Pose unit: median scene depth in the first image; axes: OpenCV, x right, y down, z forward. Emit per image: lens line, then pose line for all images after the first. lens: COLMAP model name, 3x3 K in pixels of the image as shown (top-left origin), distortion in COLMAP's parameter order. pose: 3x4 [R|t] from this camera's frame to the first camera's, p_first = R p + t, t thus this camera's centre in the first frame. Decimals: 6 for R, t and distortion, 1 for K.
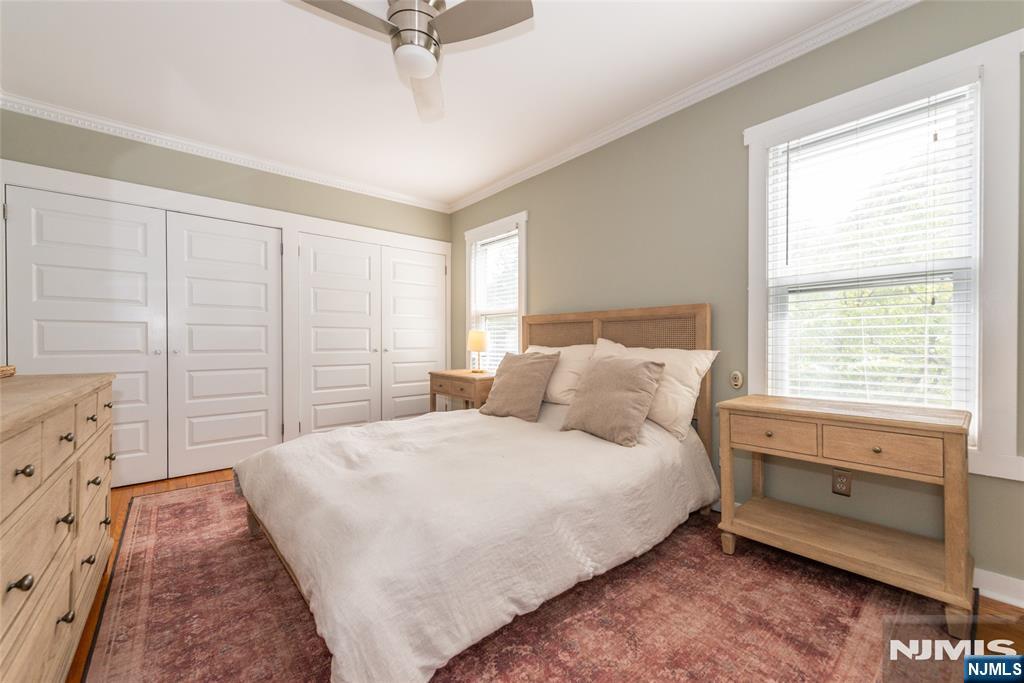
lens RADIAL K [[404.4, 0, 507.9], [0, 404.4, 342.8], [0, 0, 1]] dist [0.011039, -0.000835]
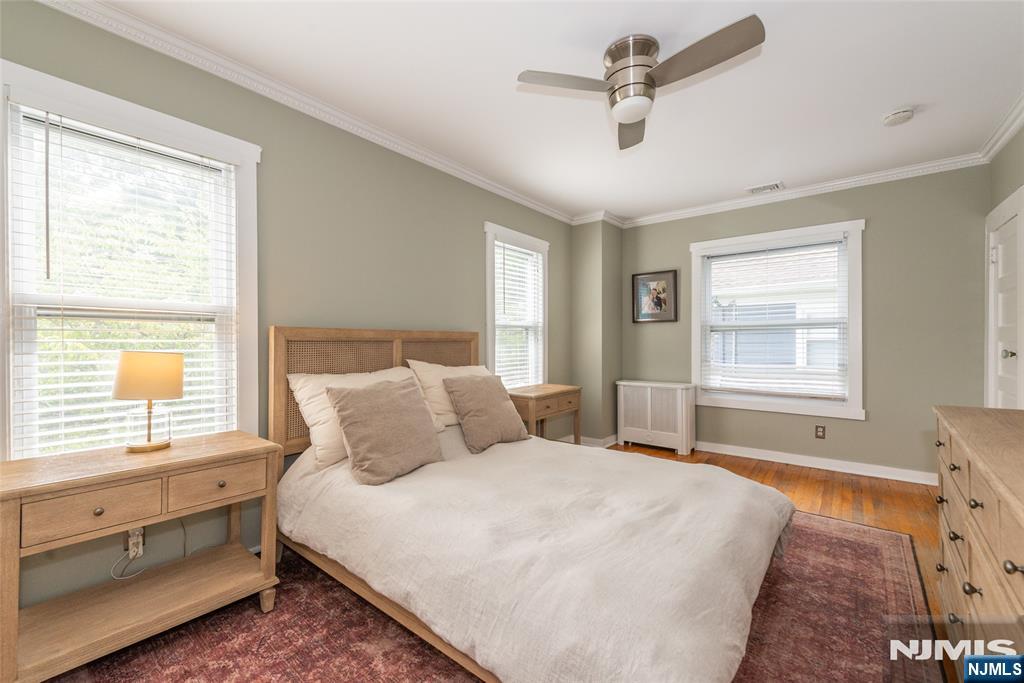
lens RADIAL K [[418.6, 0, 506.1], [0, 418.6, 341.5], [0, 0, 1]] dist [0.008731, -0.001034]
pose [[-0.173765, -0.000190, 0.984787, -1.002123], [0.002715, 0.999996, 0.000672, -0.068598], [-0.984783, 0.002790, -0.173764, 1.214962]]
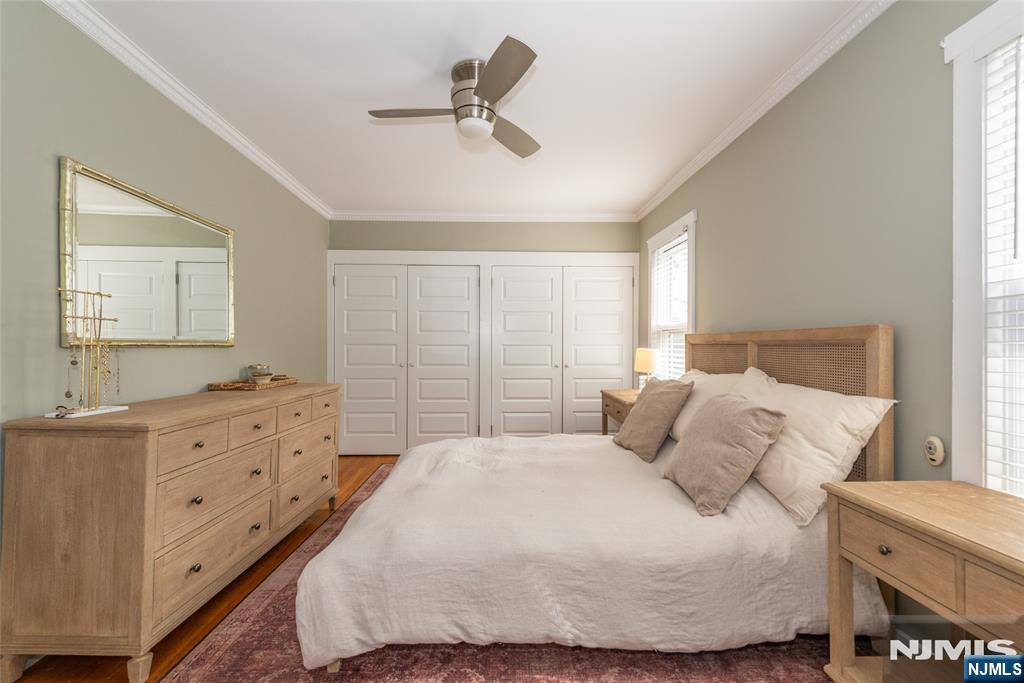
lens RADIAL K [[418.6, 0, 509.2], [0, 418.6, 341.3], [0, 0, 1]] dist [0.008731, -0.001034]
pose [[0.783495, -0.001523, -0.621396, 0.467630], [-0.004299, 0.999960, -0.007871, -0.066647], [0.621383, 0.008839, 0.783457, 0.112538]]
